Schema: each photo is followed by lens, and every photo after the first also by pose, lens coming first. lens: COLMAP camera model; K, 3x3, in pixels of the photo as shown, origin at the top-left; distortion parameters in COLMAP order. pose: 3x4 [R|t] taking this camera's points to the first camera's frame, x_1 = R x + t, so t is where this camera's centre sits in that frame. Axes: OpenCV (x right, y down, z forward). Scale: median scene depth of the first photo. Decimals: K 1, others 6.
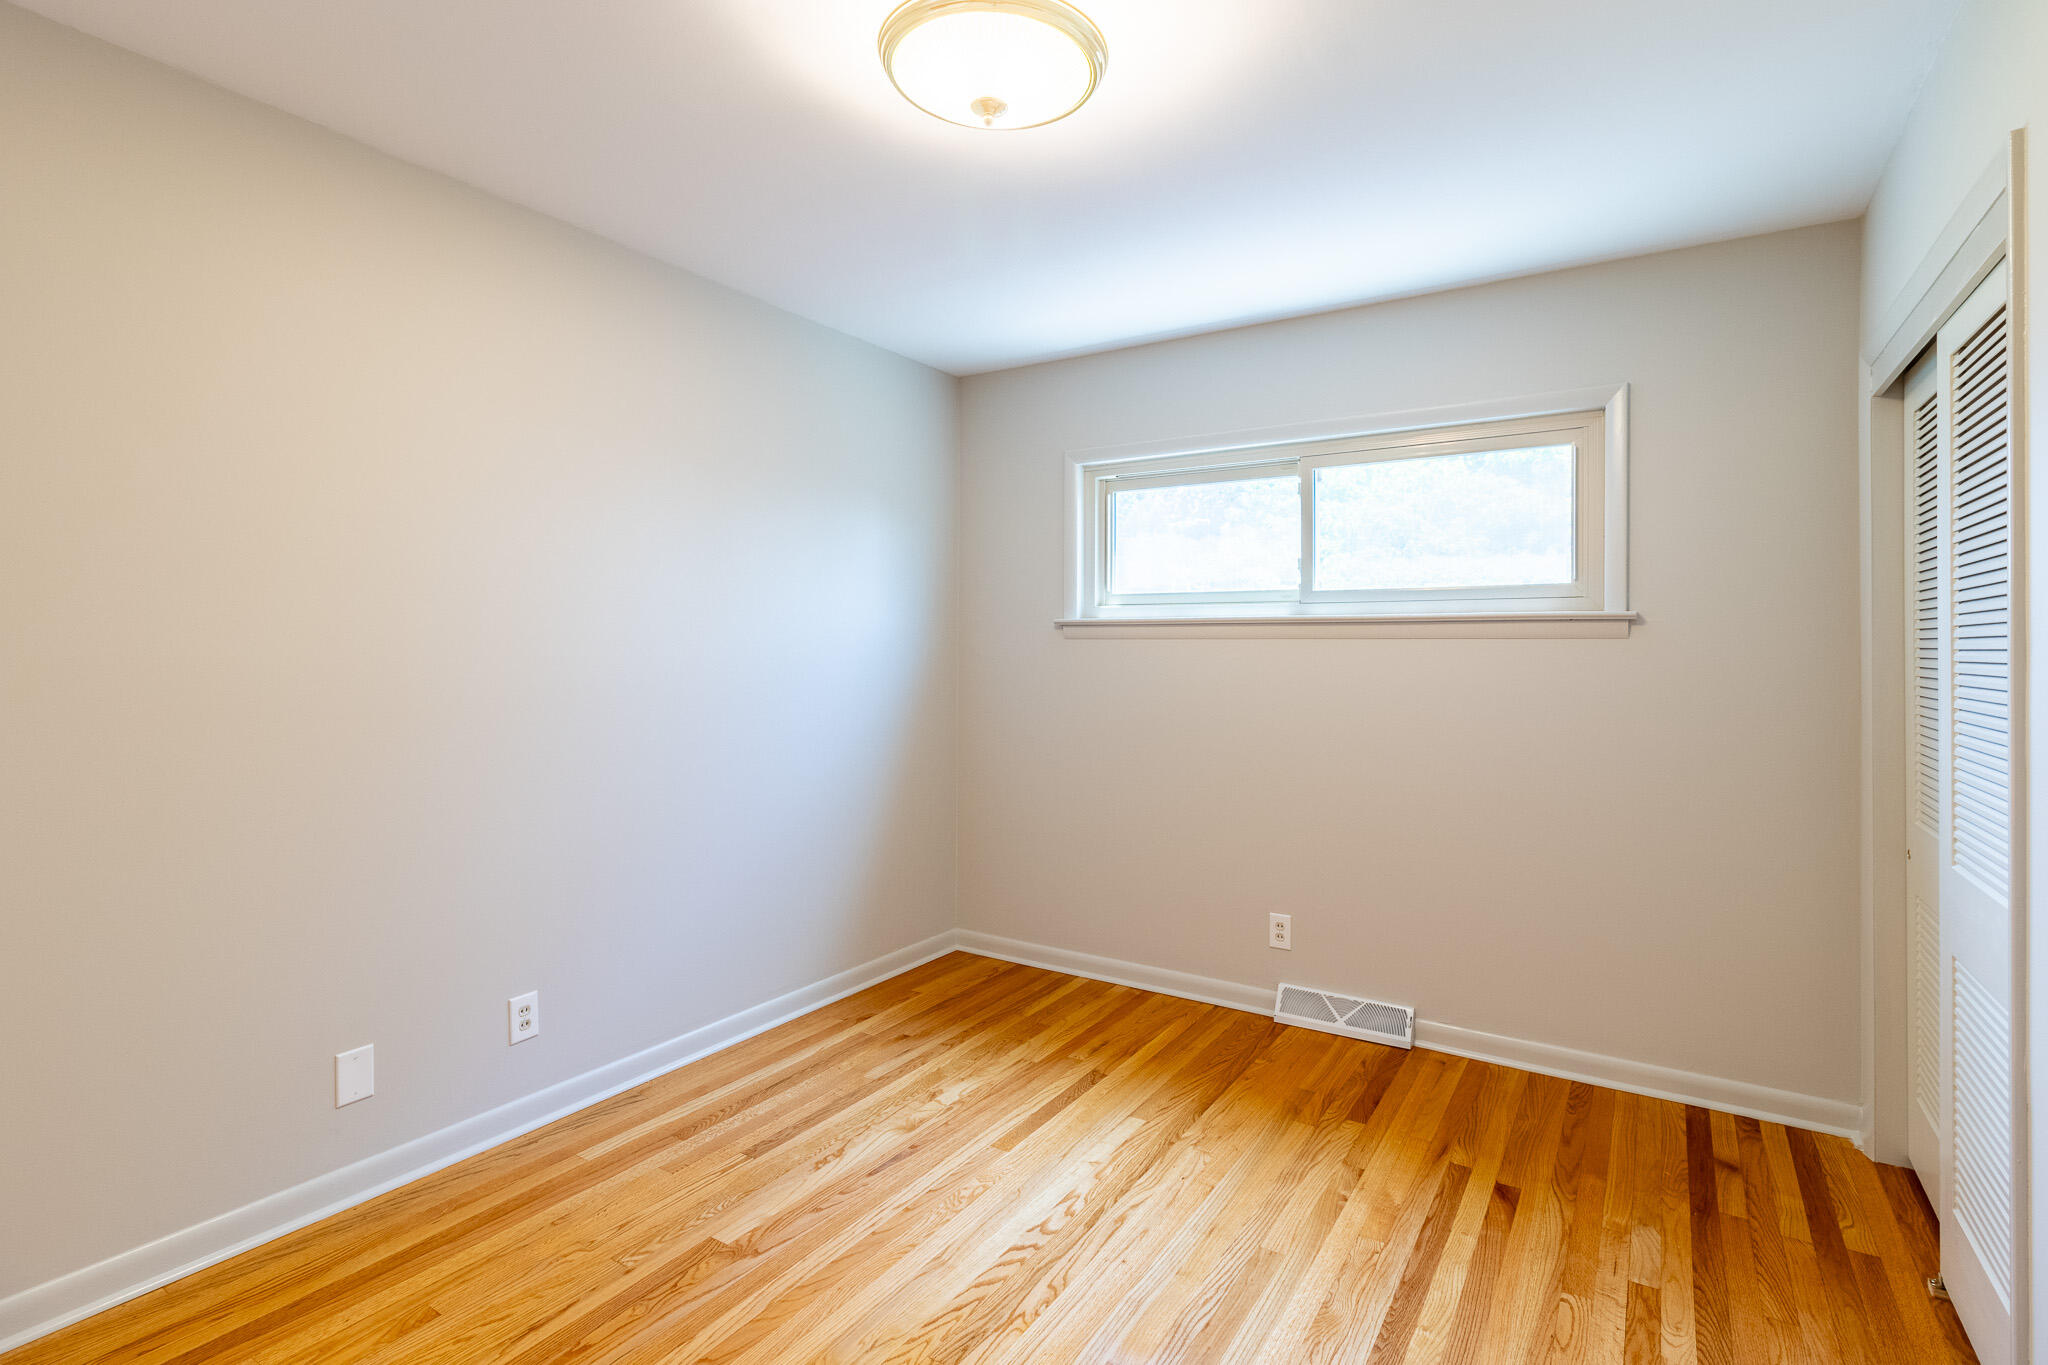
lens RADIAL K [[978.1, 0, 1026.8], [0, 978.1, 640.0], [0, 0, 1]] dist [-0.002438, -0.000643]
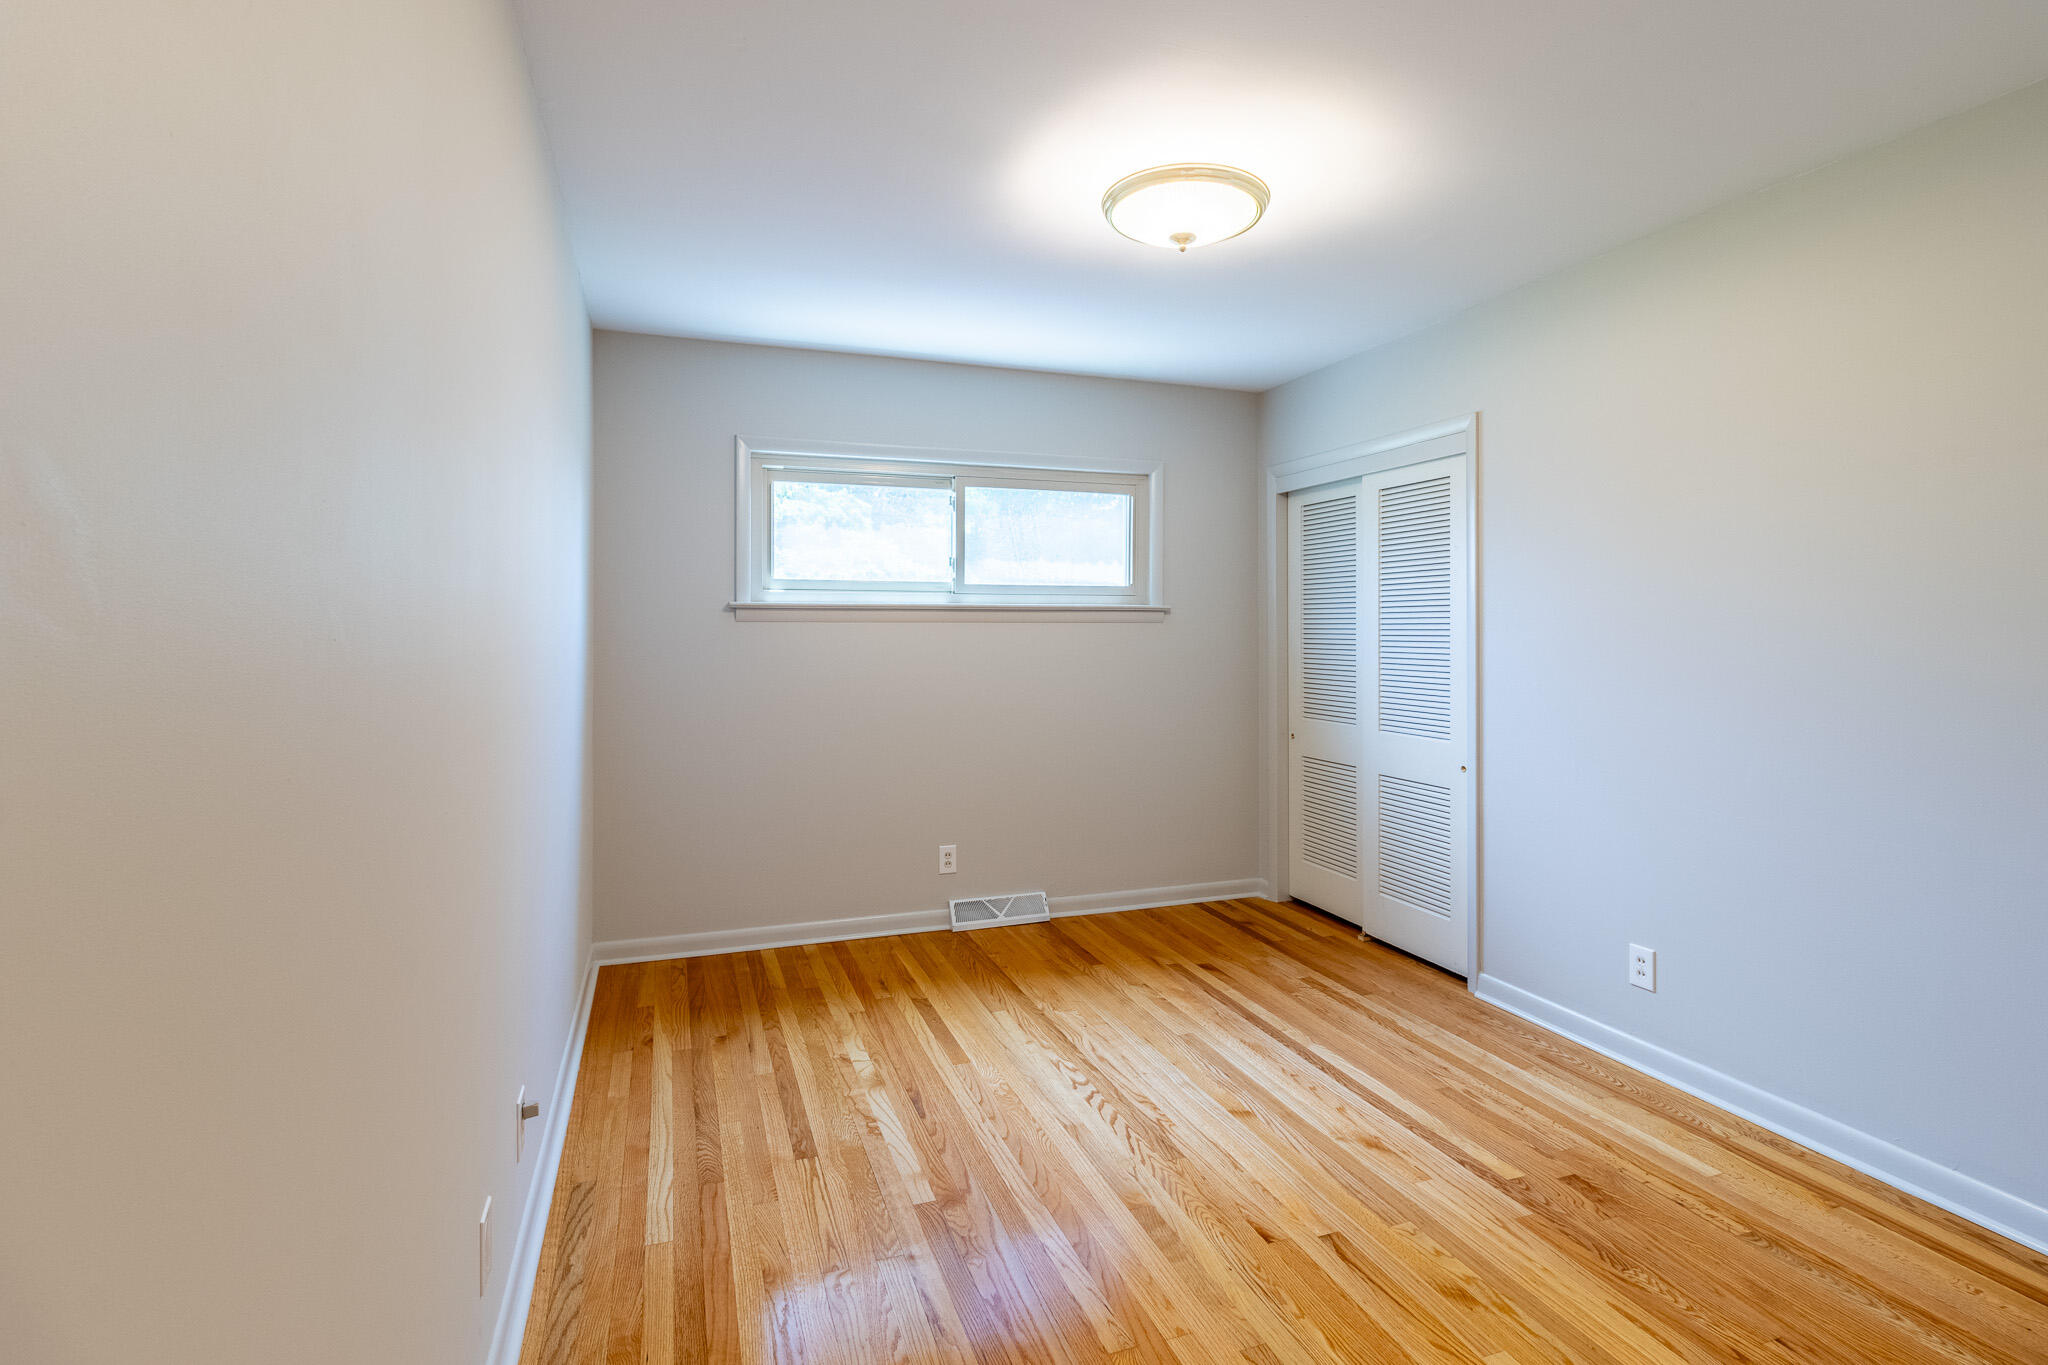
lens RADIAL K [[975.0, 0, 1018.7], [0, 975.0, 623.6], [0, 0, 1]] dist [0.000003, -0.000826]
pose [[0.615140, -0.000615, 0.788418, -0.747574], [-0.002808, 0.999992, 0.002970, -0.003905], [-0.788413, -0.004041, 0.615133, 0.198171]]
